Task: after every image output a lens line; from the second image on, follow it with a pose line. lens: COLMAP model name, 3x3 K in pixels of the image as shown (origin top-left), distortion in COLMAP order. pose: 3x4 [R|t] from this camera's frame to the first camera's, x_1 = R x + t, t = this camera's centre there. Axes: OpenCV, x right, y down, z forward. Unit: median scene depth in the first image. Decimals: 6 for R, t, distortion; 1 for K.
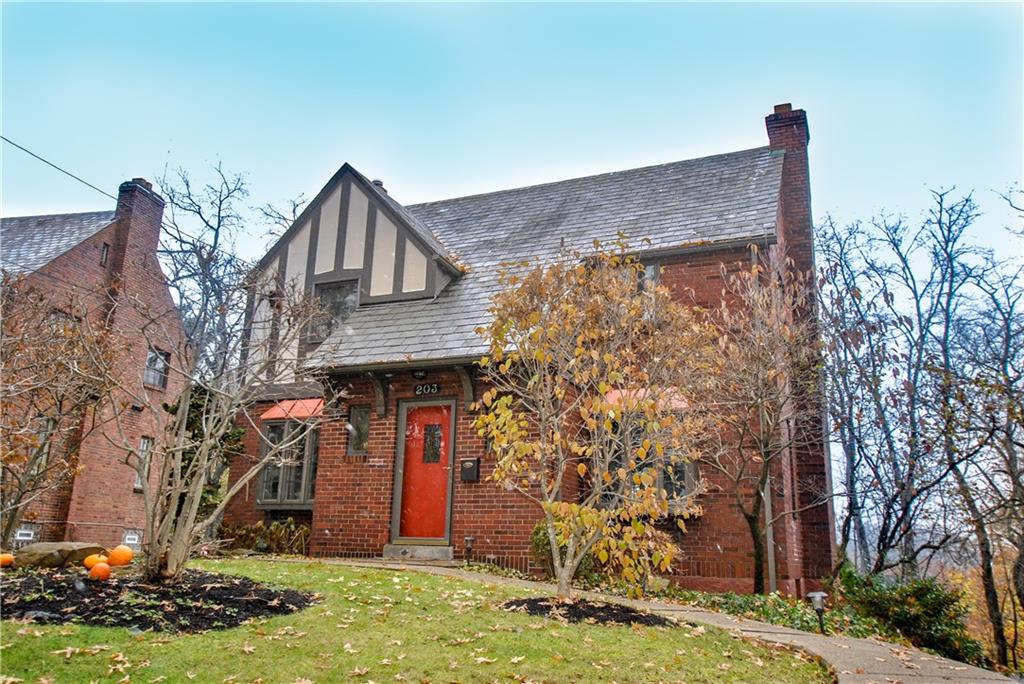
lens RADIAL K [[813.8, 0, 511.5], [0, 813.8, 342.2], [0, 0, 1]] dist [0.000542, -0.003663]
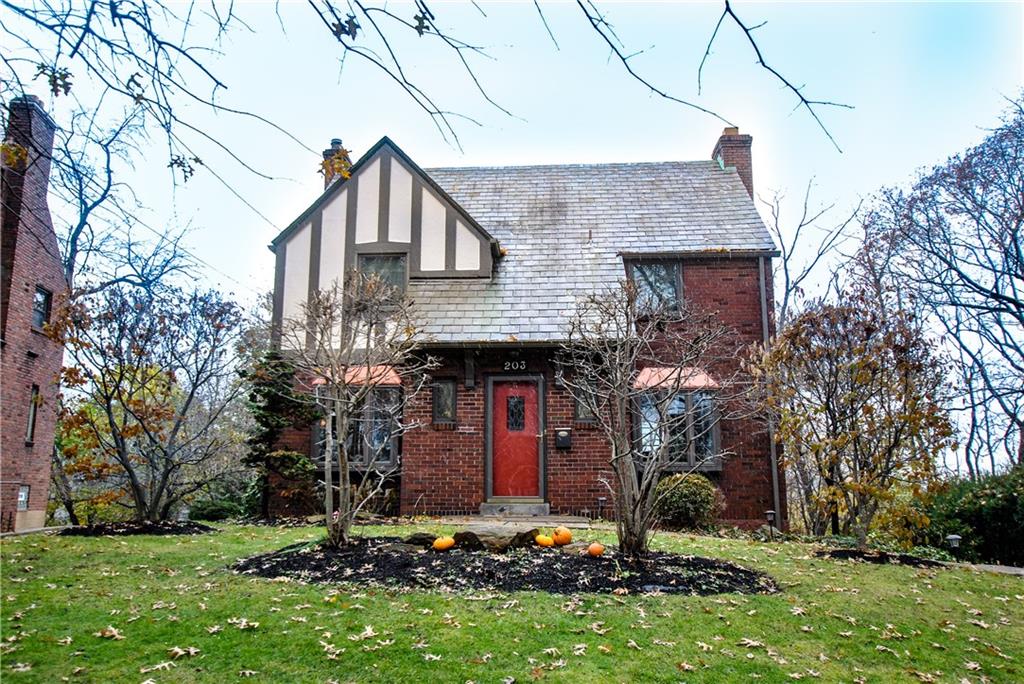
lens RADIAL K [[799.7, 0, 512.1], [0, 799.7, 341.7], [0, 0, 1]] dist [-0.010982, 0.000962]
pose [[0.937838, 0.034786, 0.345326, -0.478647], [-0.061985, 0.995756, 0.068033, -0.048570], [-0.341494, -0.085209, 0.936014, -0.027531]]
